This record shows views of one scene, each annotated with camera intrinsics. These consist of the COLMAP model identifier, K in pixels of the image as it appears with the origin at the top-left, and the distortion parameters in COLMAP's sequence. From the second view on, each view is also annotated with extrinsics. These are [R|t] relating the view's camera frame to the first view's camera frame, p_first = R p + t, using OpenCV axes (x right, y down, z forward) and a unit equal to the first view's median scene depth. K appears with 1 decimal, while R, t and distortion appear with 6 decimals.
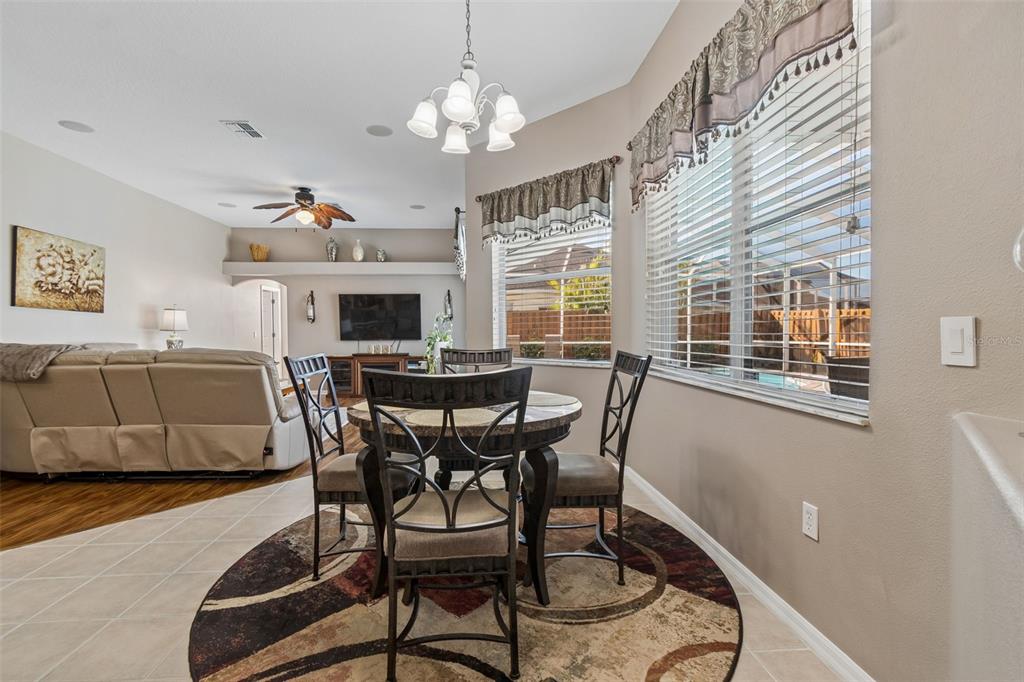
lens RADIAL K [[452.9, 0, 501.9], [0, 452.9, 341.4], [0, 0, 1]] dist [0.000469, -0.000516]
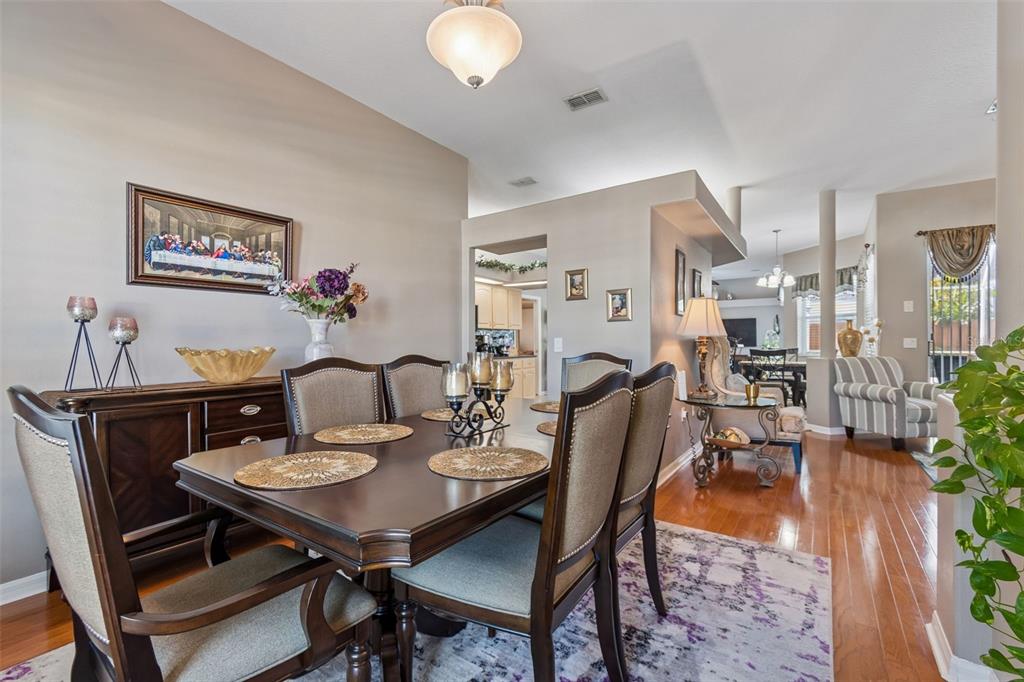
lens RADIAL K [[452.9, 0, 501.9], [0, 452.9, 341.4], [0, 0, 1]] dist [0.000469, -0.000516]
pose [[0.780096, -0.004028, -0.625647, 0.204951], [-0.010252, 0.999763, -0.019220, 0.028132], [0.625576, 0.021408, 0.779869, -1.373498]]
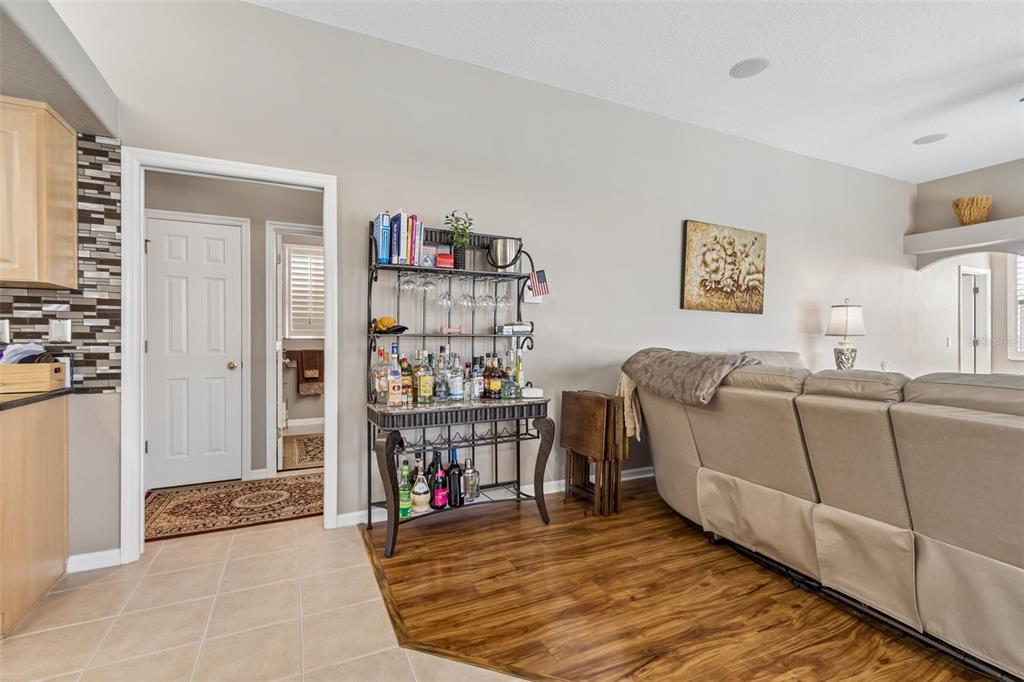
lens RADIAL K [[452.9, 0, 501.9], [0, 452.9, 341.4], [0, 0, 1]] dist [0.000469, -0.000516]
pose [[0.365520, 0.008380, -0.930766, -0.317469], [-0.020482, 0.999790, 0.000958, -0.004845], [0.930578, 0.018713, 0.365615, 0.289100]]
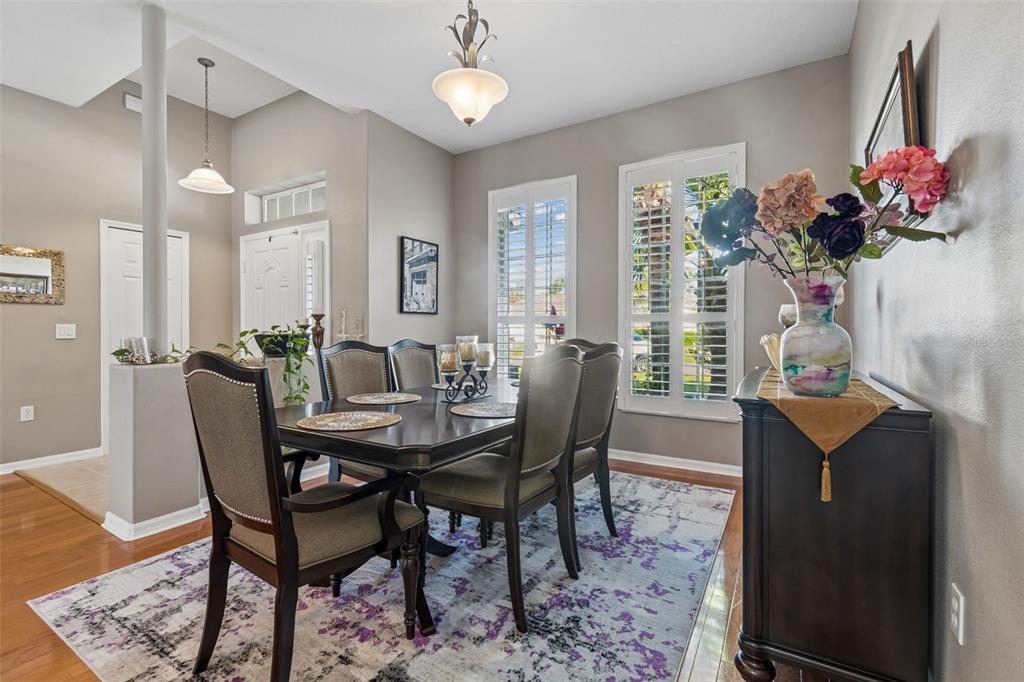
lens RADIAL K [[464.8, 0, 501.4], [0, 464.8, 325.4], [0, 0, 1]] dist [0.007573, -0.000029]
pose [[-0.812905, 0.007077, 0.582354, -0.373212], [0.013565, 0.999885, 0.006783, 0.016837], [-0.582239, 0.013414, -0.812907, -0.696291]]
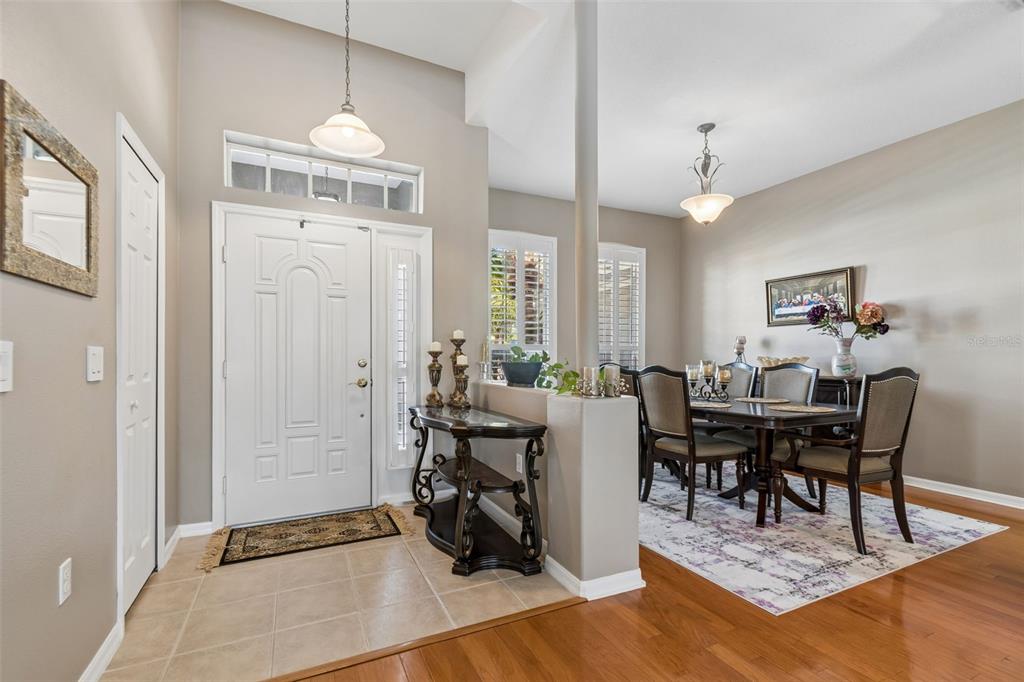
lens RADIAL K [[456.5, 0, 505.4], [0, 456.5, 352.3], [0, 0, 1]] dist [0.001909, 0.000392]
pose [[-0.925532, 0.000939, -0.378668, 0.547439], [-0.004592, 0.999896, 0.013702, 0.007896], [0.378641, 0.014420, -0.925431, -0.502257]]
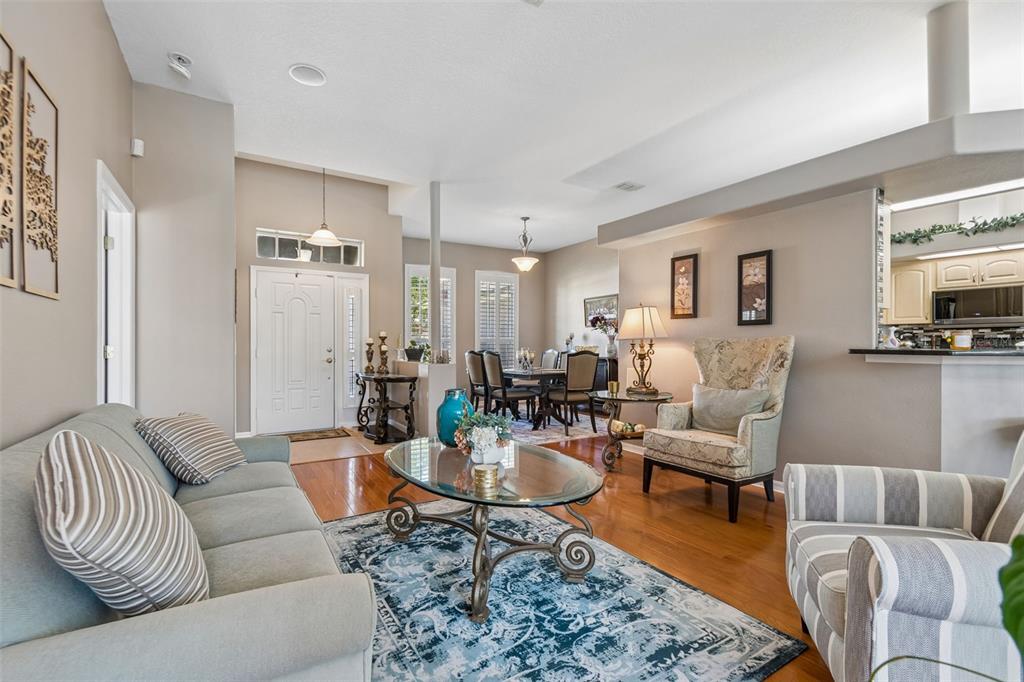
lens RADIAL K [[452.9, 0, 501.9], [0, 452.9, 341.4], [0, 0, 1]] dist [0.000469, -0.000516]
pose [[-0.888408, 0.001145, -0.459053, 0.636199], [-0.004921, 0.999916, 0.012016, -0.005244], [0.459029, 0.012934, -0.888327, 0.101157]]
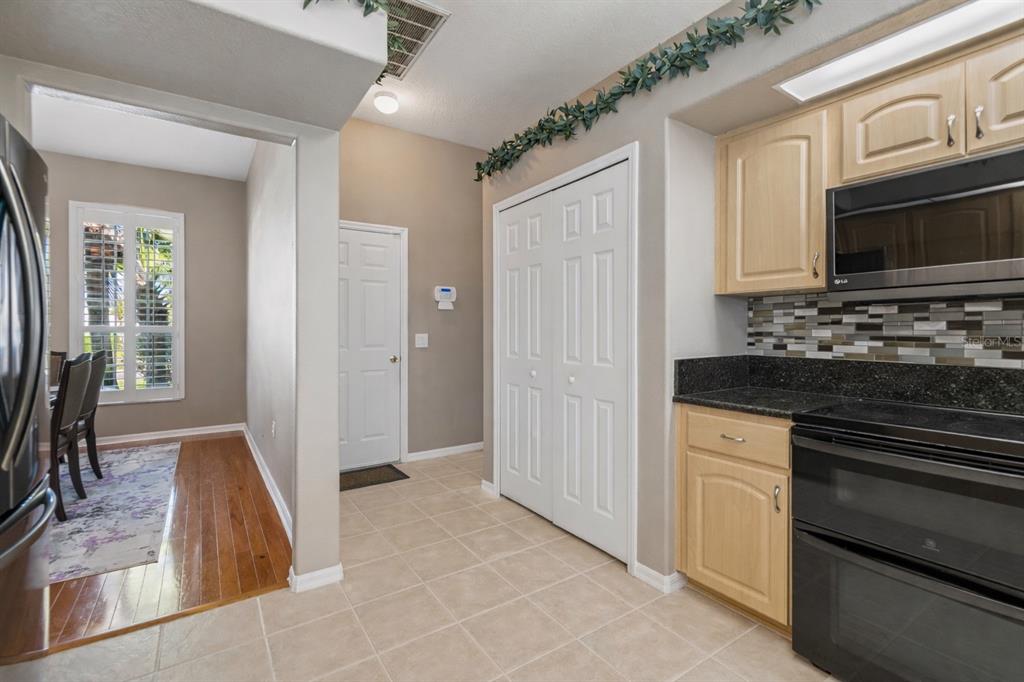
lens RADIAL K [[456.0, 0, 510.9], [0, 456.0, 328.2], [0, 0, 1]] dist [0.000775, 0.000034]
pose [[-0.865146, 0.001825, -0.501517, -0.384397], [-0.006141, 0.999880, 0.014232, -0.010709], [0.501483, 0.015393, -0.865031, -0.204558]]
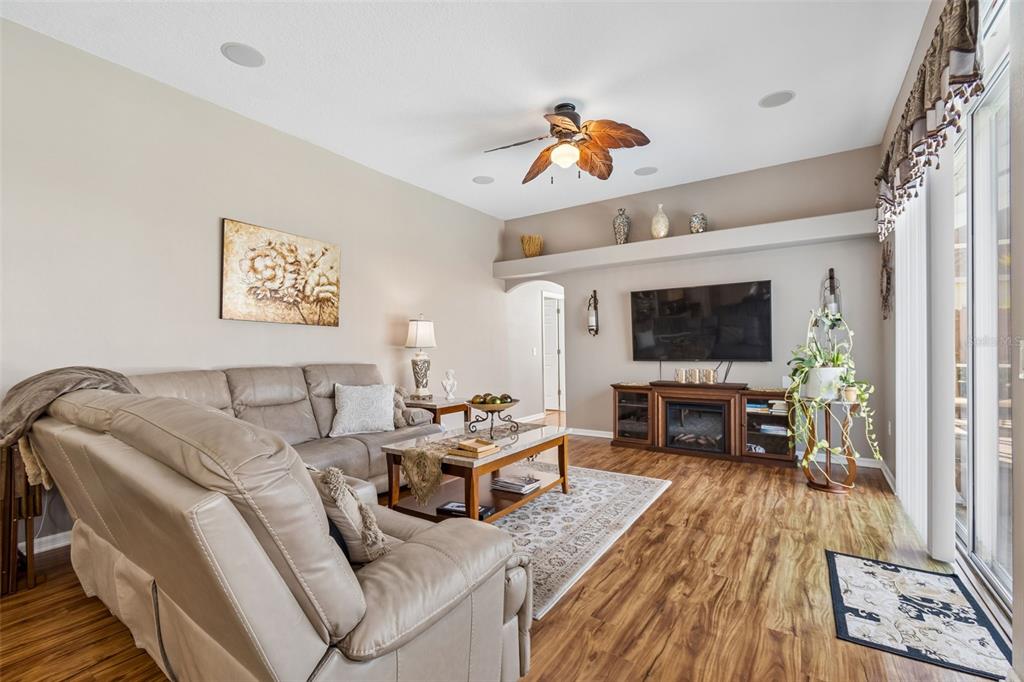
lens RADIAL K [[456.5, 0, 505.4], [0, 456.5, 352.3], [0, 0, 1]] dist [0.001909, 0.000392]
pose [[0.796744, 0.001545, -0.604315, -0.164849], [-0.006549, 0.999960, -0.006078, -0.015058], [0.604281, 0.008800, 0.796723, 0.580234]]
